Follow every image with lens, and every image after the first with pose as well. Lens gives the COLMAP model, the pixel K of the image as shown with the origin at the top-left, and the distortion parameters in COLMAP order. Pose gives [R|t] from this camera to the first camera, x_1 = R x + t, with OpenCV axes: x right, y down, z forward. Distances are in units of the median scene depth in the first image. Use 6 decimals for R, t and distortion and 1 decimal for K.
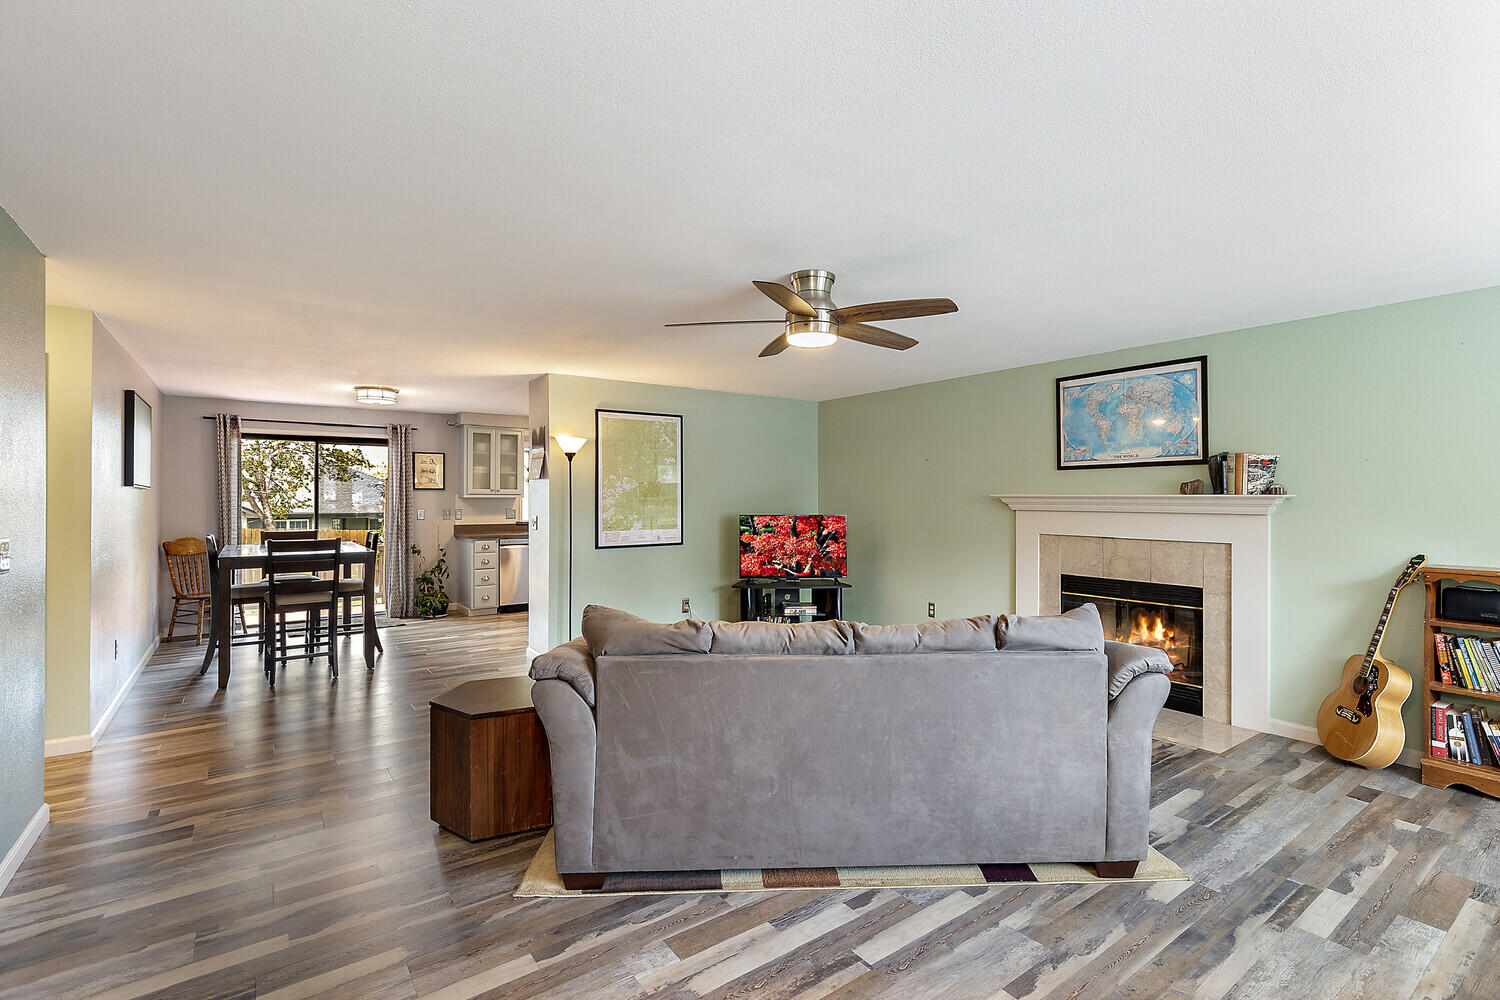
lens RADIAL K [[685.2, 0, 749.6], [0, 685.2, 497.6], [0, 0, 1]] dist [-0.002588, -0.000199]
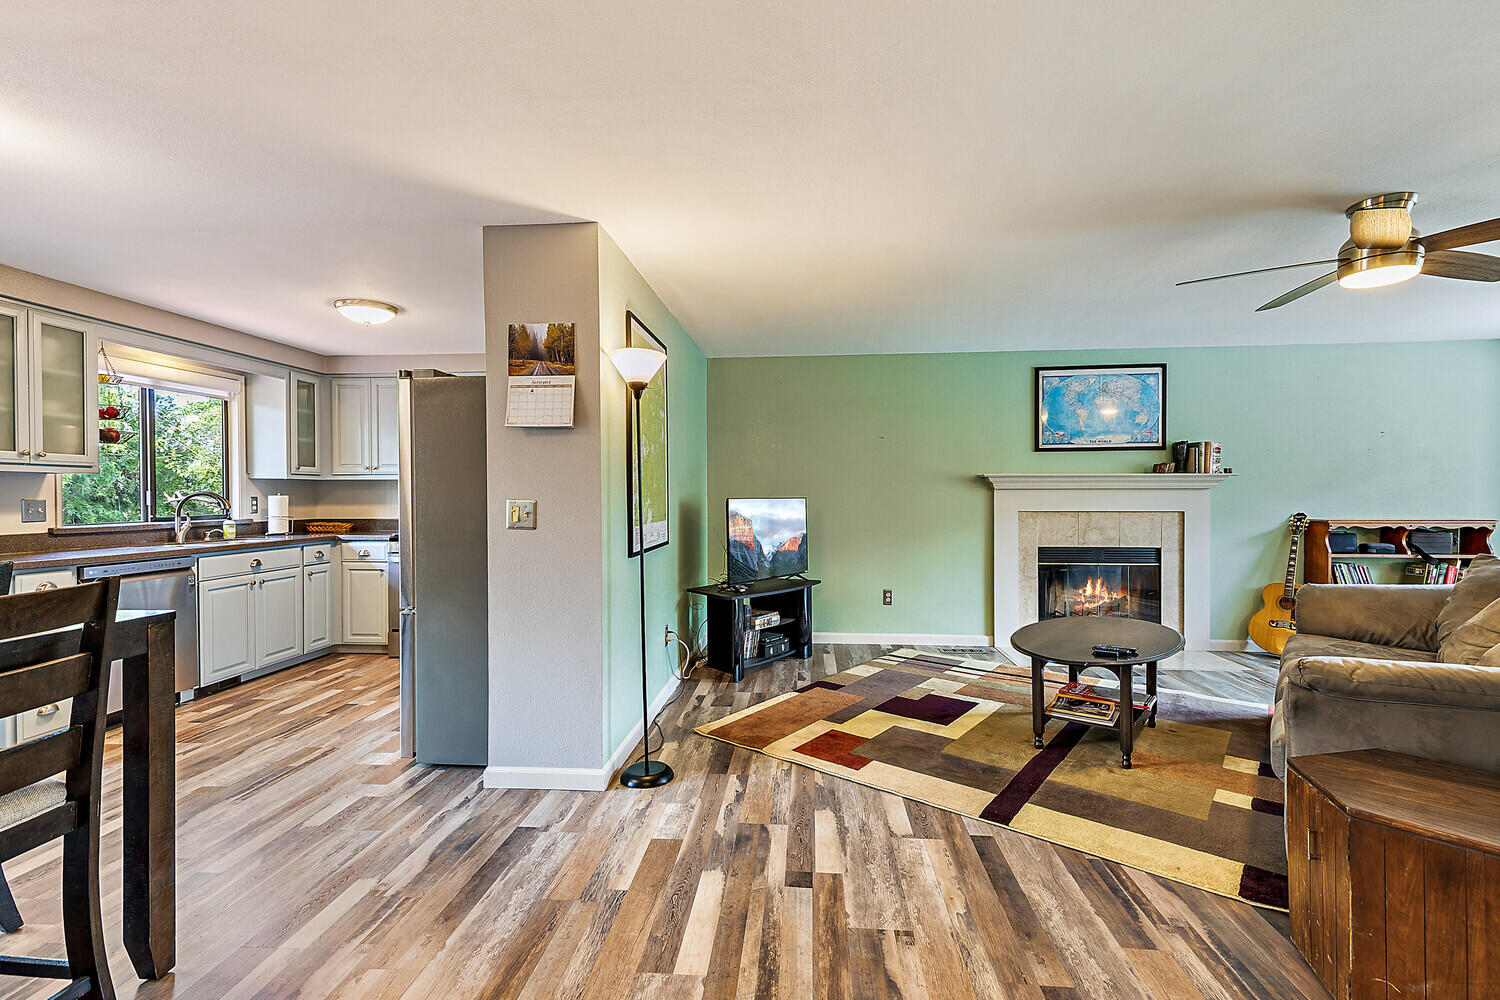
lens RADIAL K [[643.3, 0, 753.6], [0, 643.3, 497.3], [0, 0, 1]] dist [0.002925, 0.000082]
pose [[0.651530, -0.014204, 0.758490, -0.688437], [0.004563, 0.999880, 0.014805, 0.016801], [-0.758609, -0.006184, 0.651516, 0.747412]]
